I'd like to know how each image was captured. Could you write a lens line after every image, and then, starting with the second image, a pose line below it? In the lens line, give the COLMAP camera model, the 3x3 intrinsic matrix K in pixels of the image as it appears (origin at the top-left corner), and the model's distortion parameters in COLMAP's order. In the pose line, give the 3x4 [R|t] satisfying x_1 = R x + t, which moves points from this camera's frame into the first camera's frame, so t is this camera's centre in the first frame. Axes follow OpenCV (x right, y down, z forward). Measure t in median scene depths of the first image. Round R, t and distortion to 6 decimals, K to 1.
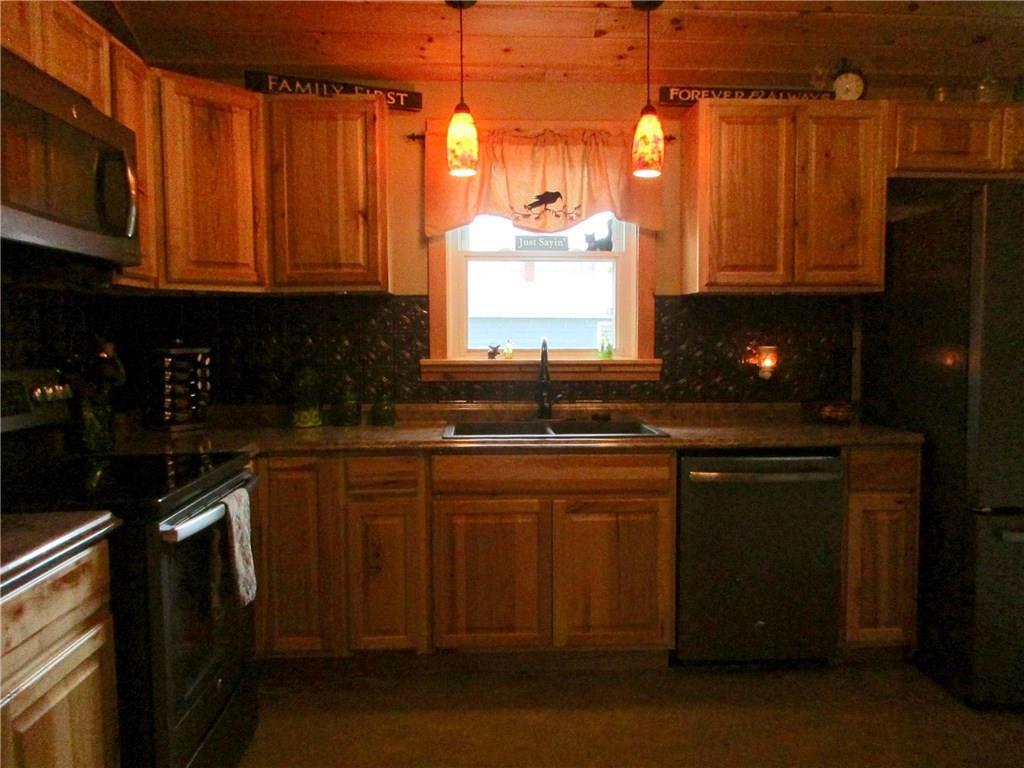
lens RADIAL K [[763.1, 0, 514.5], [0, 763.1, 383.4], [0, 0, 1]] dist [-0.033070, 0.001952]
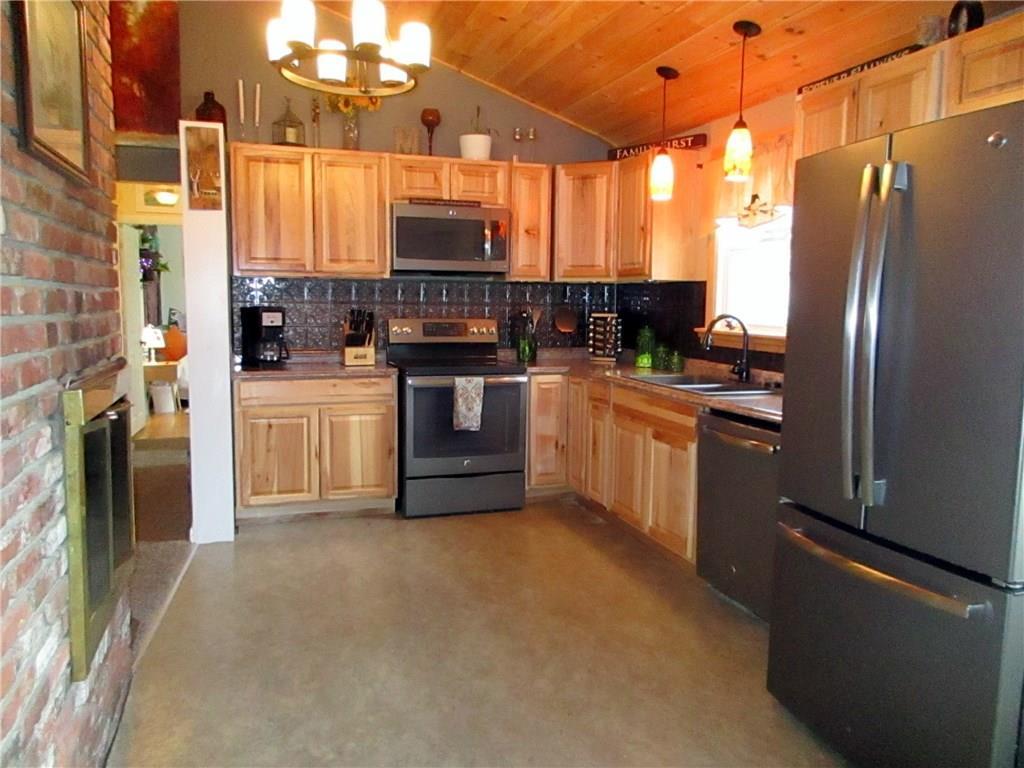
lens RADIAL K [[763.1, 0, 511.5], [0, 763.1, 382.4], [0, 0, 1]] dist [-0.033070, 0.001952]
pose [[0.262354, 0.115718, -0.958008, 1.198221], [-0.079728, 0.991989, 0.097989, -0.044170], [0.961672, 0.050673, 0.269478, 0.333817]]
